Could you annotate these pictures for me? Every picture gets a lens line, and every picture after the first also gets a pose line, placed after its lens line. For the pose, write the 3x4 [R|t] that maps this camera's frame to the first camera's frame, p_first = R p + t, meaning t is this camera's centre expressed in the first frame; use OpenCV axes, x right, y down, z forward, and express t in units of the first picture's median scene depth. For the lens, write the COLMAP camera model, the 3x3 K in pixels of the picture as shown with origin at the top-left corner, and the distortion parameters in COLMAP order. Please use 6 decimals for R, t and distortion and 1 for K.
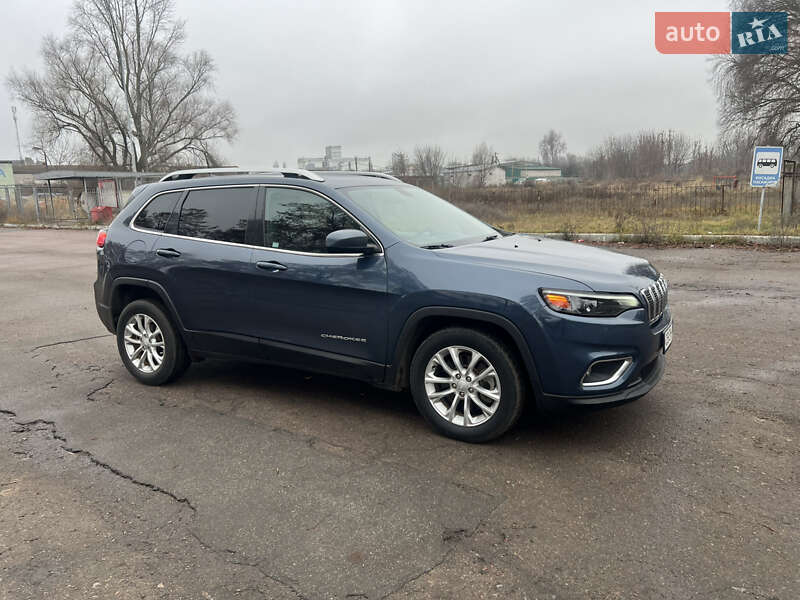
lens RADIAL K [[599.3, 0, 398.9], [0, 599.3, 302.5], [0, 0, 1]] dist [0.052095, -0.053053]
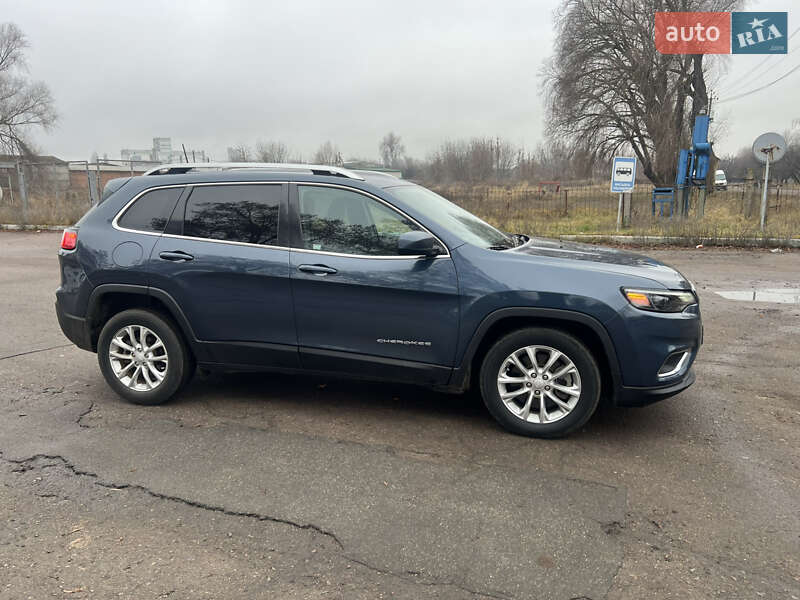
lens RADIAL K [[599.3, 0, 396.0], [0, 599.3, 307.1], [0, 0, 1]] dist [0.052095, -0.053053]
pose [[0.967132, -0.028974, 0.252619, -0.309610], [0.026704, 0.999566, 0.012409, -0.009263], [-0.252869, -0.005256, 0.967486, 0.056195]]
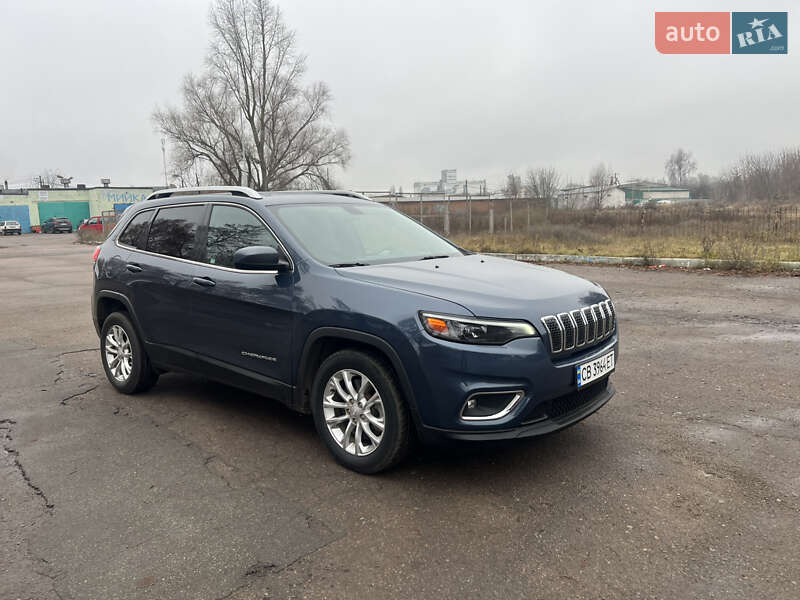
lens RADIAL K [[599.3, 0, 395.1], [0, 599.3, 303.4], [0, 0, 1]] dist [0.052095, -0.053053]
pose [[0.981025, 0.029467, -0.191627, 0.277798], [-0.036226, 0.998836, -0.031862, -0.003334], [0.190465, 0.038199, 0.980950, 0.061300]]
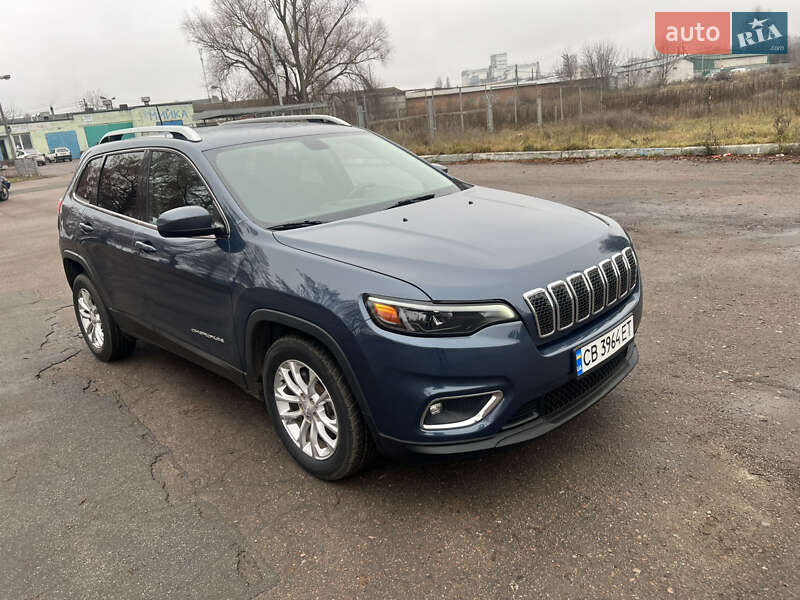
lens RADIAL K [[599.3, 0, 394.1], [0, 599.3, 297.4], [0, 0, 1]] dist [0.052095, -0.053053]
pose [[0.960008, 0.009052, -0.279825, 0.349159], [0.026286, 0.992148, 0.122276, -0.079210], [0.278735, -0.124741, 0.952232, 0.242475]]
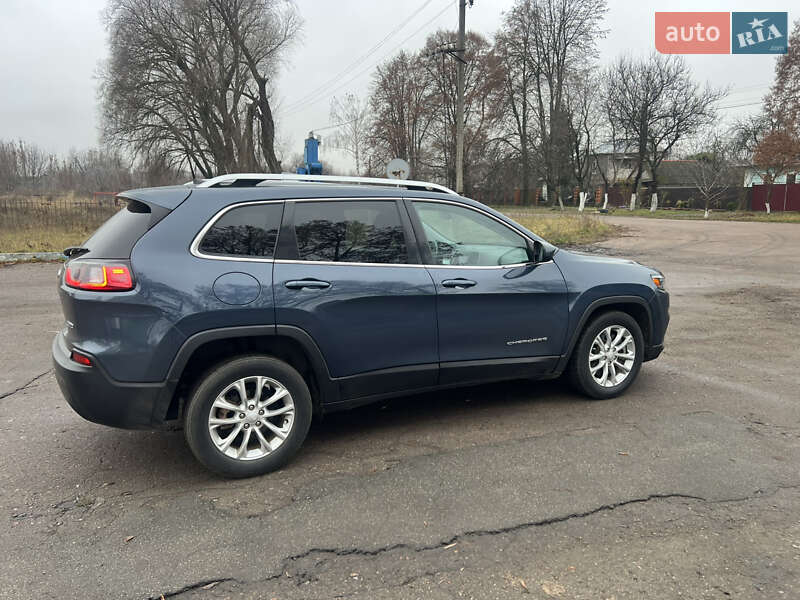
lens RADIAL K [[599.3, 0, 398.4], [0, 599.3, 300.0], [0, 0, 1]] dist [0.052095, -0.053053]
pose [[0.551797, -0.112610, 0.826341, -0.989122], [0.136619, 0.989662, 0.043638, -0.083588], [-0.822712, 0.088814, 0.561477, 0.507590]]
